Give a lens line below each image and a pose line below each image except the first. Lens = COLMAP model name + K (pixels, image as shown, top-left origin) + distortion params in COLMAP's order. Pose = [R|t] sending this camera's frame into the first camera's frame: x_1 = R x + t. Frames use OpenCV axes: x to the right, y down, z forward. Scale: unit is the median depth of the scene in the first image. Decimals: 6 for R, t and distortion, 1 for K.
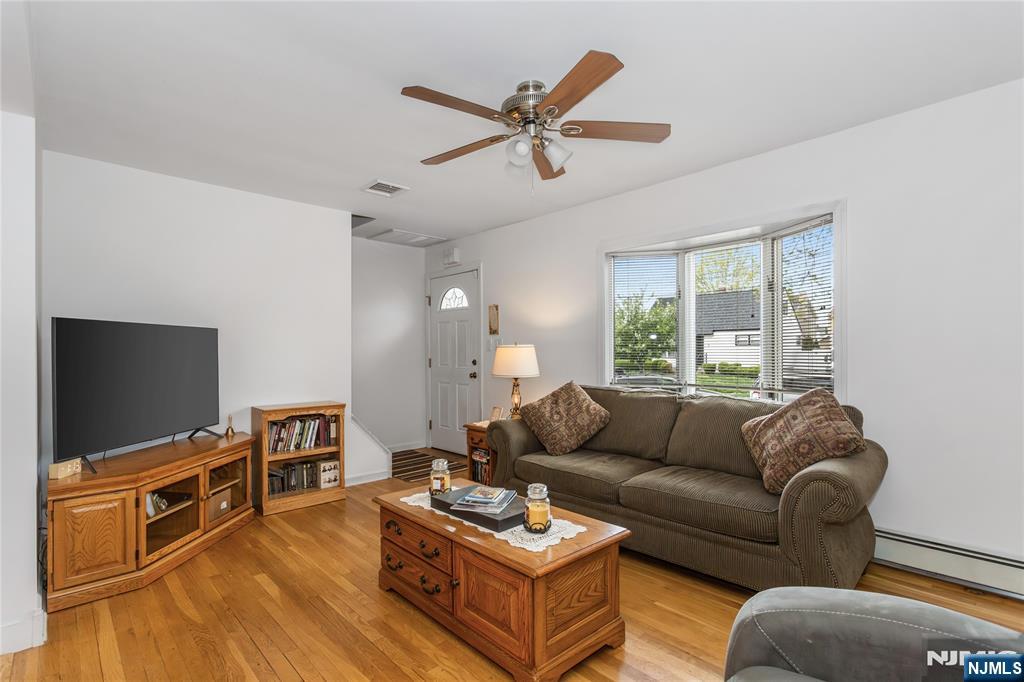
lens RADIAL K [[497.5, 0, 505.7], [0, 497.5, 350.8], [0, 0, 1]] dist [0.004691, 0.000068]
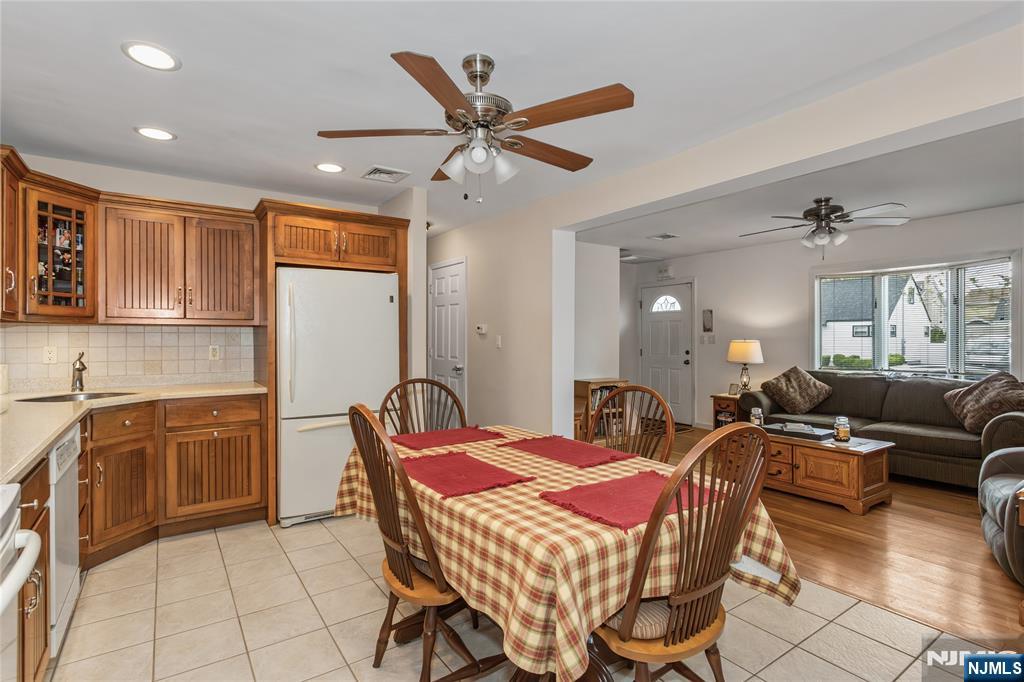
lens RADIAL K [[497.5, 0, 516.0], [0, 497.5, 339.0], [0, 0, 1]] dist [0.004691, 0.000068]
pose [[0.988671, 0.005087, -0.150016, -0.460810], [-0.005477, 0.999983, -0.002189, -0.010397], [0.150002, 0.002986, 0.988681, -0.558847]]
